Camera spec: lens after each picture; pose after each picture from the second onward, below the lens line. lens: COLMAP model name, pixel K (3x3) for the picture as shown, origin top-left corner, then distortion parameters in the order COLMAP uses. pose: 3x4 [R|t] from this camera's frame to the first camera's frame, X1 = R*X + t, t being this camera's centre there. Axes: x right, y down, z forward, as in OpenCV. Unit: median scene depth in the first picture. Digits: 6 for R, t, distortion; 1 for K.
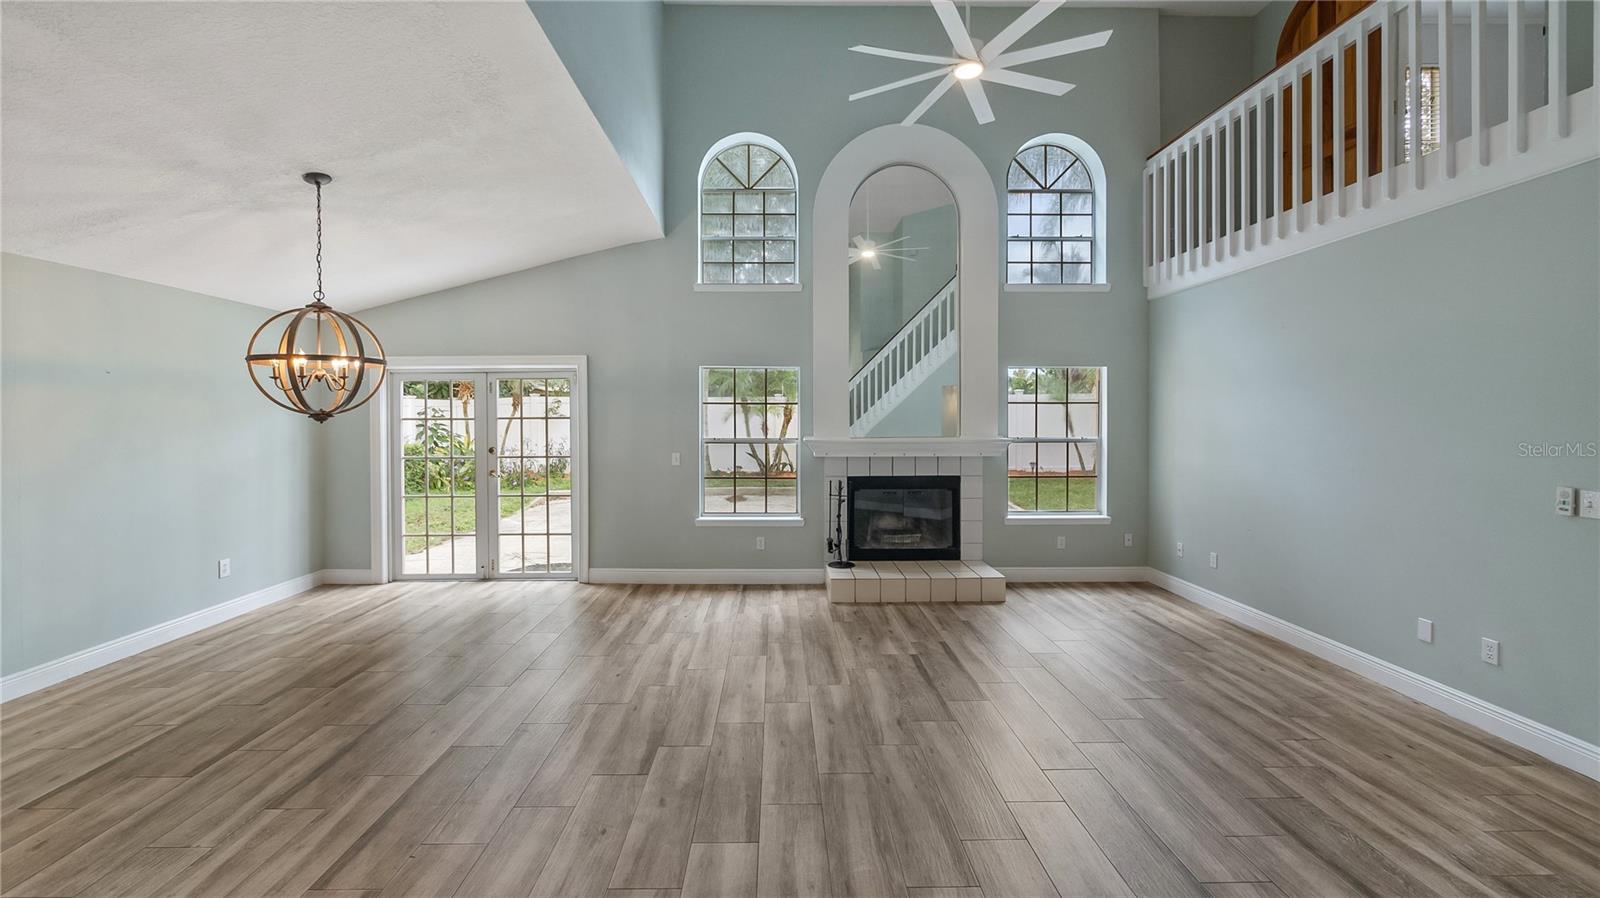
lens RADIAL K [[630.3, 0, 779.4], [0, 630.3, 429.6], [0, 0, 1]] dist [-0.002581, -0.000253]
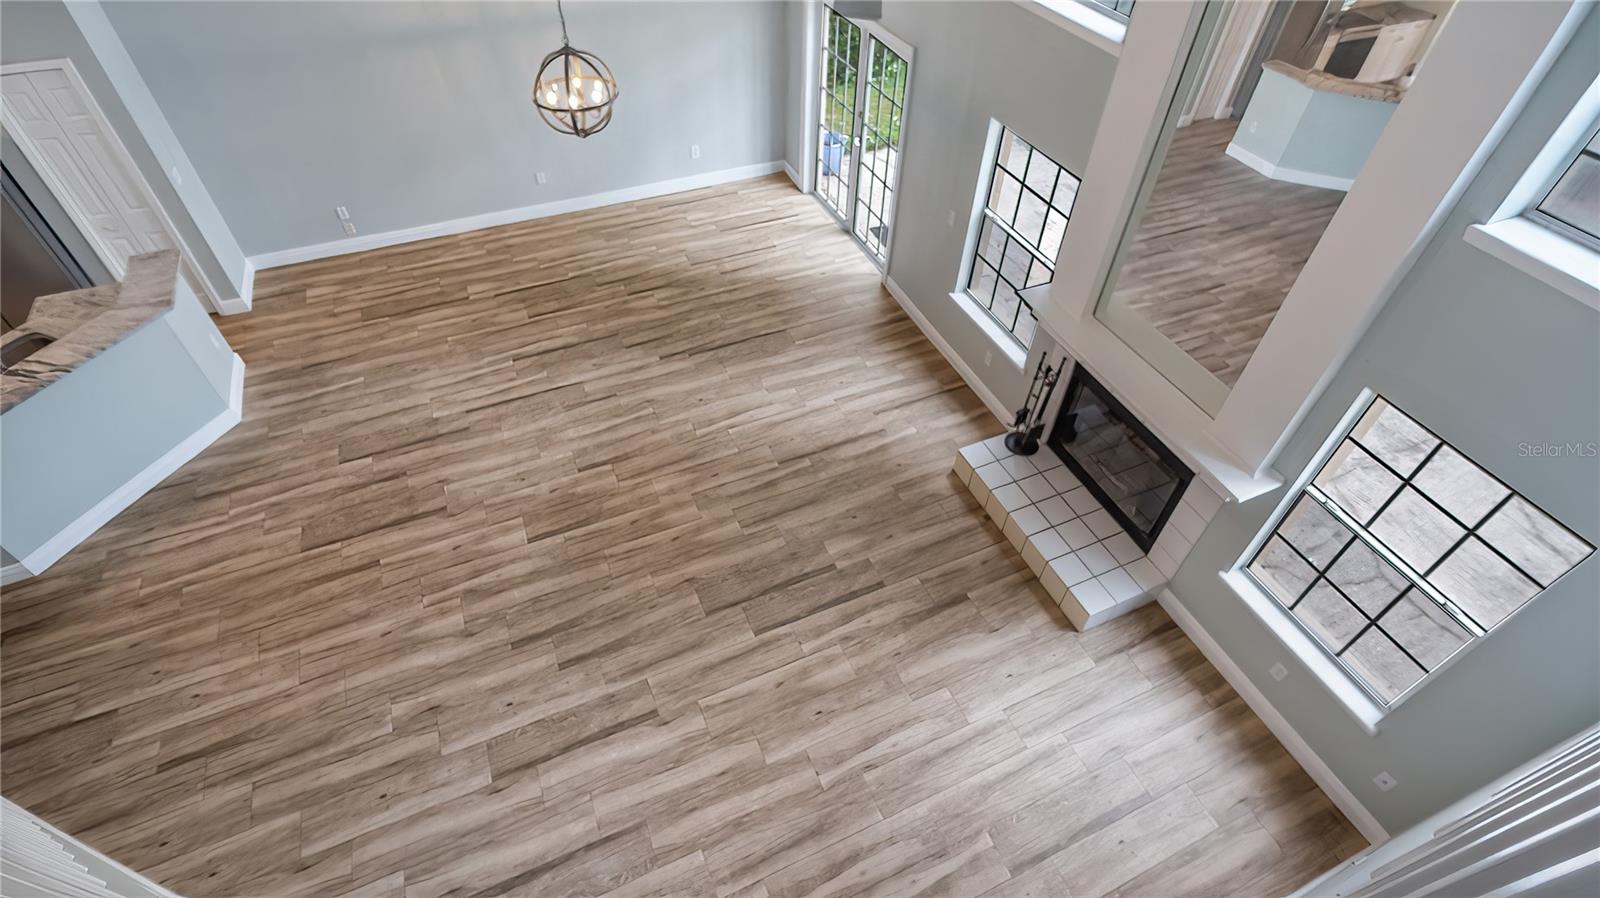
lens RADIAL K [[759.0, 0, 791.1], [0, 759.0, 431.7], [0, 0, 1]] dist [0.002035, 0.000700]
pose [[0.396925, 0.660303, -0.637535, 0.851824], [-0.036532, 0.705410, 0.707857, -0.674676], [0.917124, -0.257675, 0.304117, 0.654664]]
